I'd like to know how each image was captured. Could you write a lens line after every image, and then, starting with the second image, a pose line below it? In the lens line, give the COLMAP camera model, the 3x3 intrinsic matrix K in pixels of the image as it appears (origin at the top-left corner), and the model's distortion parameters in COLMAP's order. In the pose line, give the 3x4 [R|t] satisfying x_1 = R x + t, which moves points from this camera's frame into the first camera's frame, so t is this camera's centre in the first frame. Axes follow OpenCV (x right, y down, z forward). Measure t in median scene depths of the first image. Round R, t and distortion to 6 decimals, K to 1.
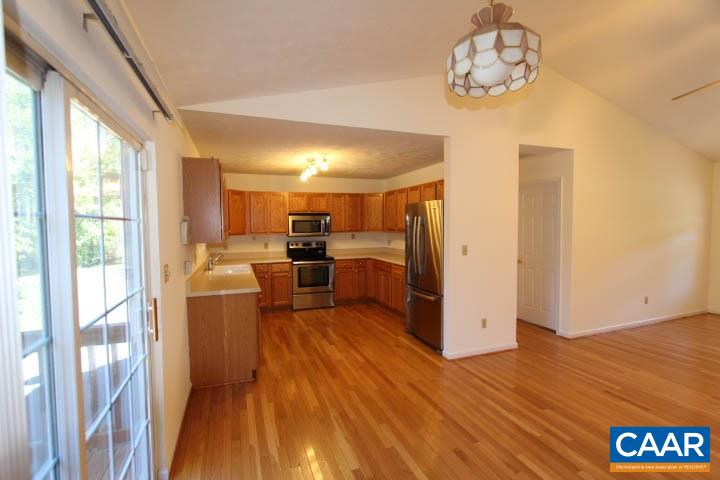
lens RADIAL K [[329.8, 0, 359.8], [0, 329.8, 238.6], [0, 0, 1]] dist [-0.004282, -0.000332]
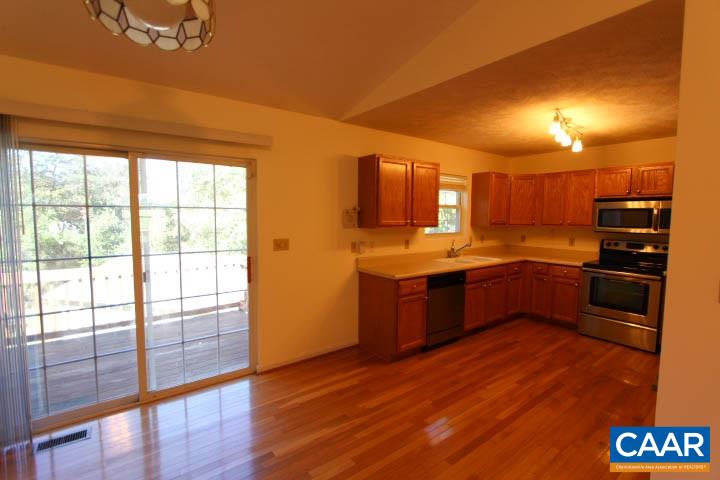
lens RADIAL K [[336.0, 0, 360.4], [0, 336.0, 237.8], [0, 0, 1]] dist [-0.003994, -0.000272]
pose [[0.293290, 0.080547, -0.952624, 0.520779], [-0.054756, 0.996224, 0.067376, -0.022713], [0.954454, 0.032401, 0.296593, 0.488205]]
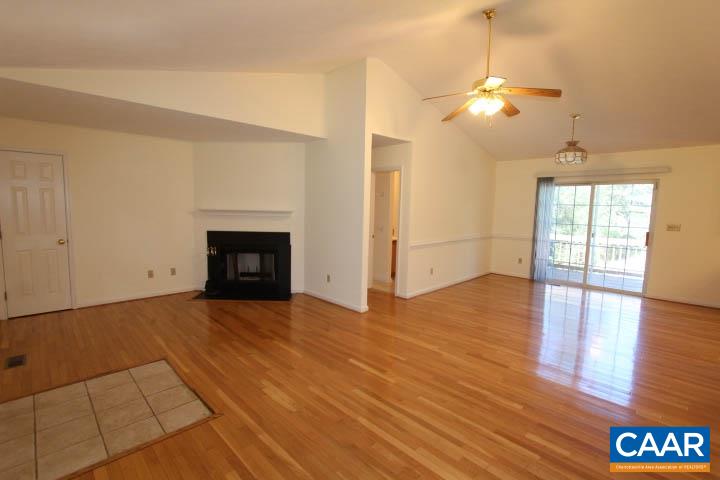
lens RADIAL K [[329.8, 0, 359.8], [0, 329.8, 238.6], [0, 0, 1]] dist [-0.004282, -0.000332]
pose [[-0.902154, 0.040341, -0.429525, 1.428793], [-0.027474, 0.988225, 0.150519, -0.063550], [0.430539, 0.147592, -0.890423, 1.197286]]
